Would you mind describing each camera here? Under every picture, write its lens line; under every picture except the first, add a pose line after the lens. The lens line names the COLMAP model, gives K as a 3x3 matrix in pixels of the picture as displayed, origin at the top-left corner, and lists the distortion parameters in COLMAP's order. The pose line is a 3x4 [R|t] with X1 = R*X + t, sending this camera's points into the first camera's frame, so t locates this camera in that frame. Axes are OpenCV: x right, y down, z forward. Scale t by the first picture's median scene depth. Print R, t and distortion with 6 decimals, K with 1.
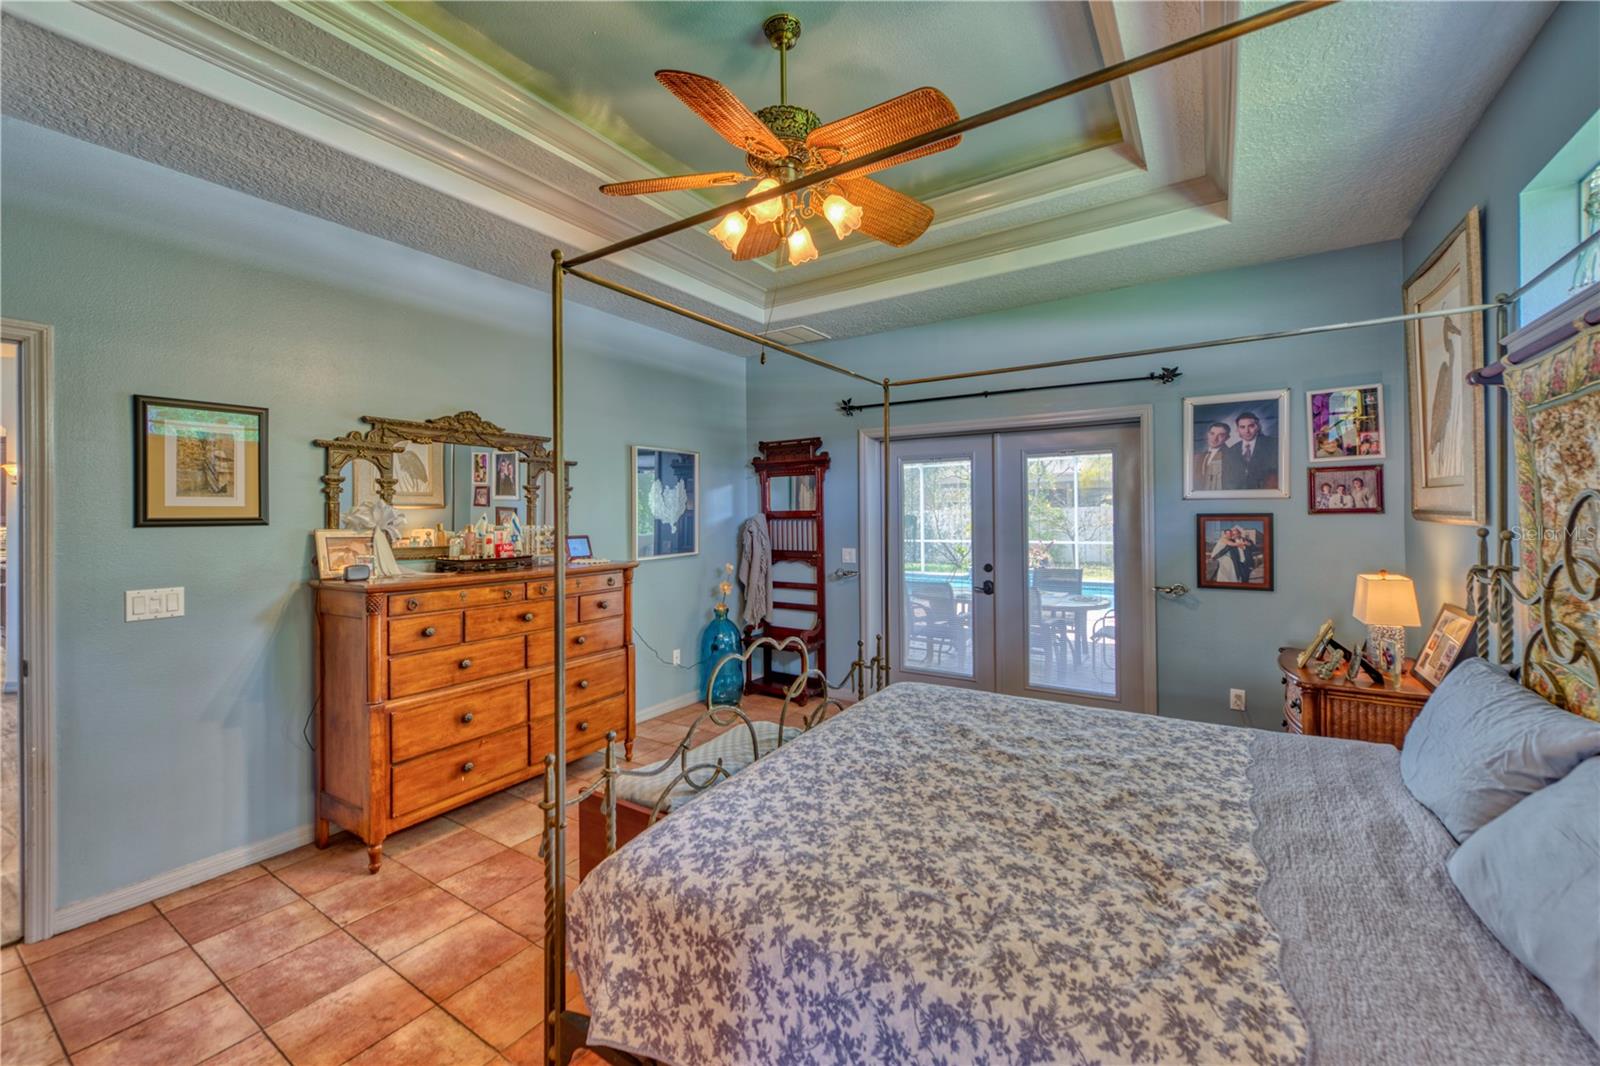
lens RADIAL K [[640.5, 0, 792.0], [0, 640.5, 510.5], [0, 0, 1]] dist [0.005161, -0.003179]
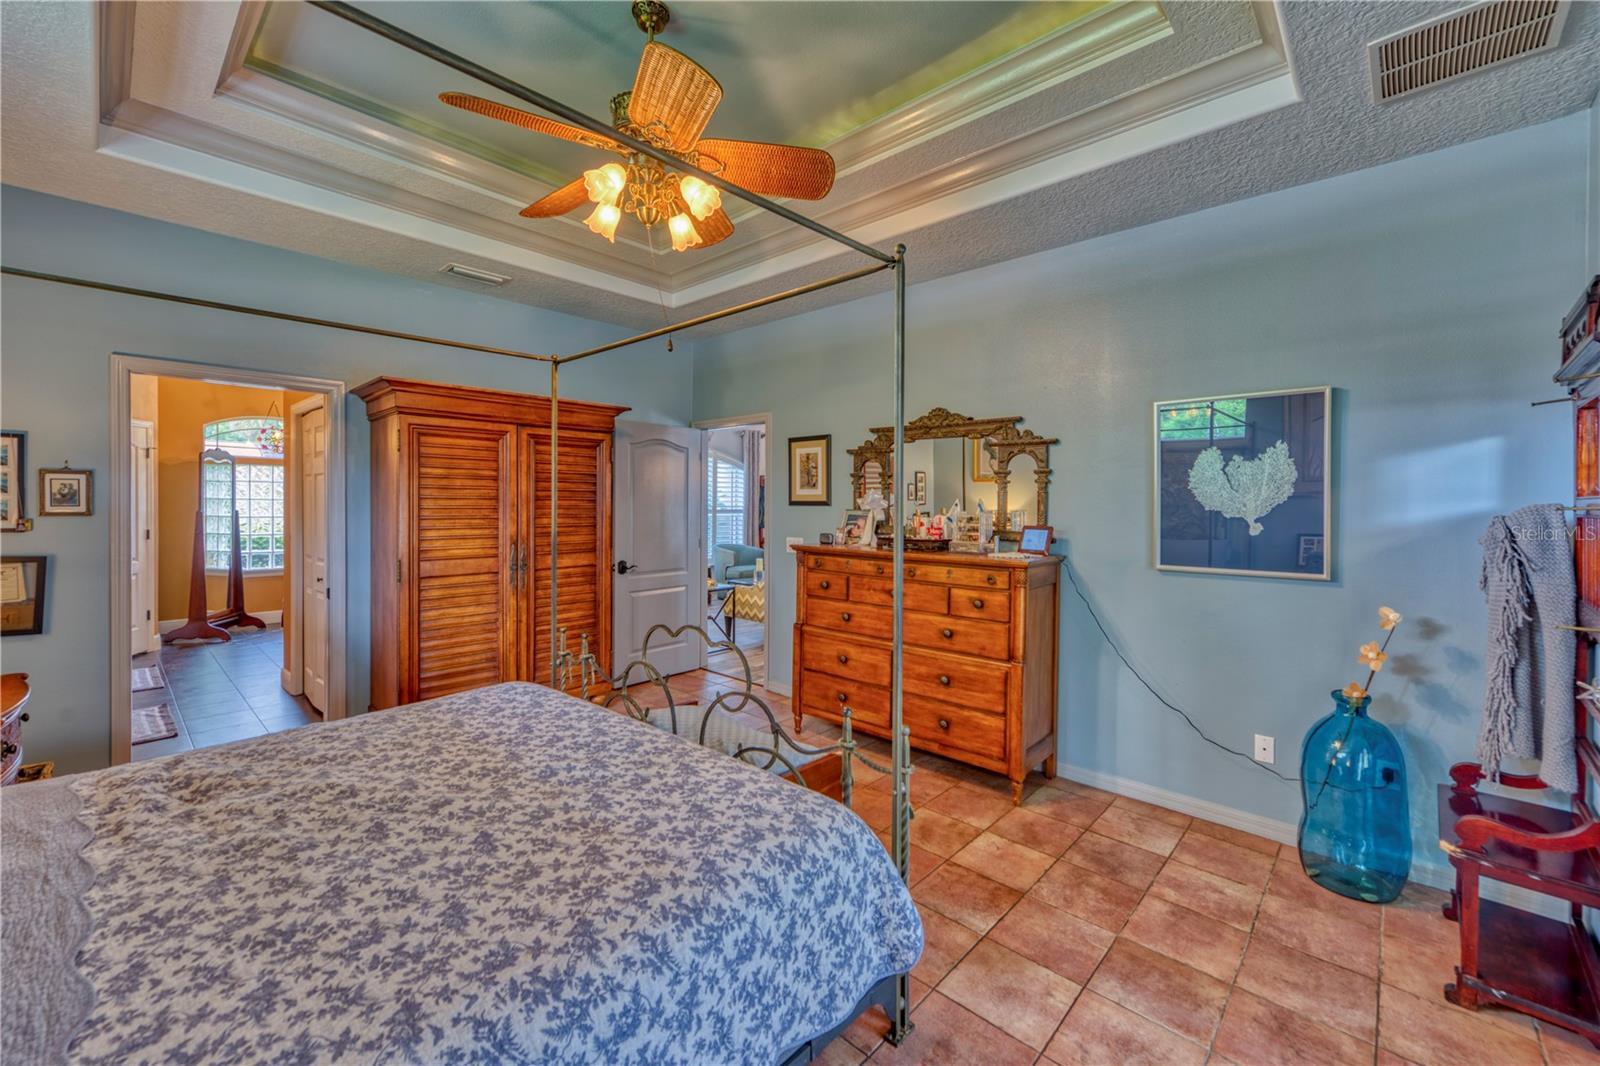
lens RADIAL K [[640.5, 0, 792.4], [0, 640.5, 507.6], [0, 0, 1]] dist [0.005161, -0.003179]
pose [[-0.158841, 0.015005, -0.987190, 0.746540], [-0.001442, 0.999880, 0.015430, 0.001959], [0.987303, 0.003874, -0.158800, 1.083964]]
